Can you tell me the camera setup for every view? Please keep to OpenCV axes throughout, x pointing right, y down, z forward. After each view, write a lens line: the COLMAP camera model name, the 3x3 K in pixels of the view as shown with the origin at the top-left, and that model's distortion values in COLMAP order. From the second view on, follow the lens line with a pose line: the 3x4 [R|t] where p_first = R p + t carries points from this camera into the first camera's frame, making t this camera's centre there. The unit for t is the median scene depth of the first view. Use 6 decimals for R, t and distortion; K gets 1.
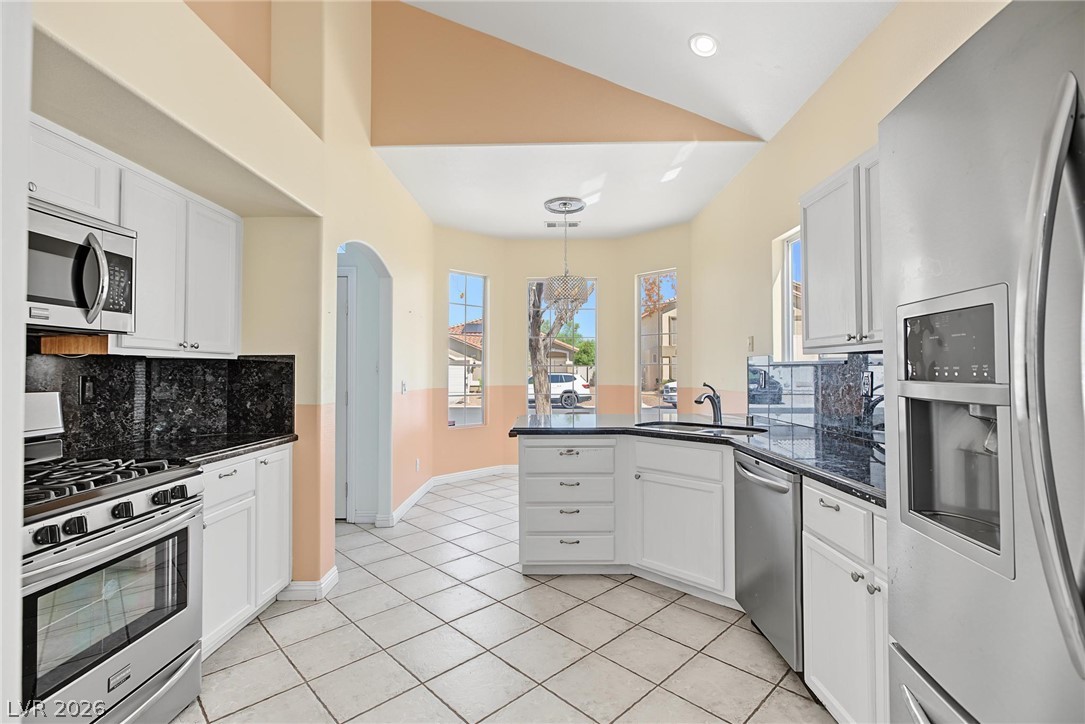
lens RADIAL K [[490.9, 0, 541.3], [0, 490.9, 360.6], [0, 0, 1]] dist [-0.014717, 0.004718]
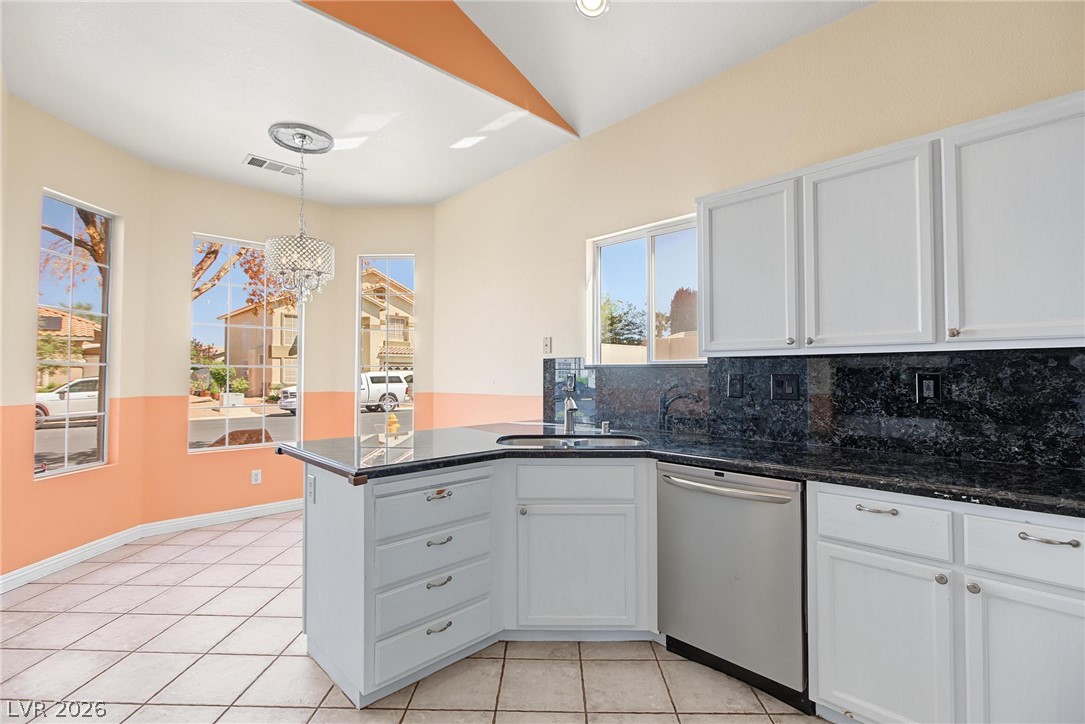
lens RADIAL K [[490.9, 0, 541.3], [0, 490.9, 360.6], [0, 0, 1]] dist [-0.014717, 0.004718]
pose [[0.711311, 0.020644, 0.702574, -0.312743], [-0.015875, 0.999785, -0.013305, 0.010300], [-0.702698, -0.001689, 0.711486, 0.417040]]
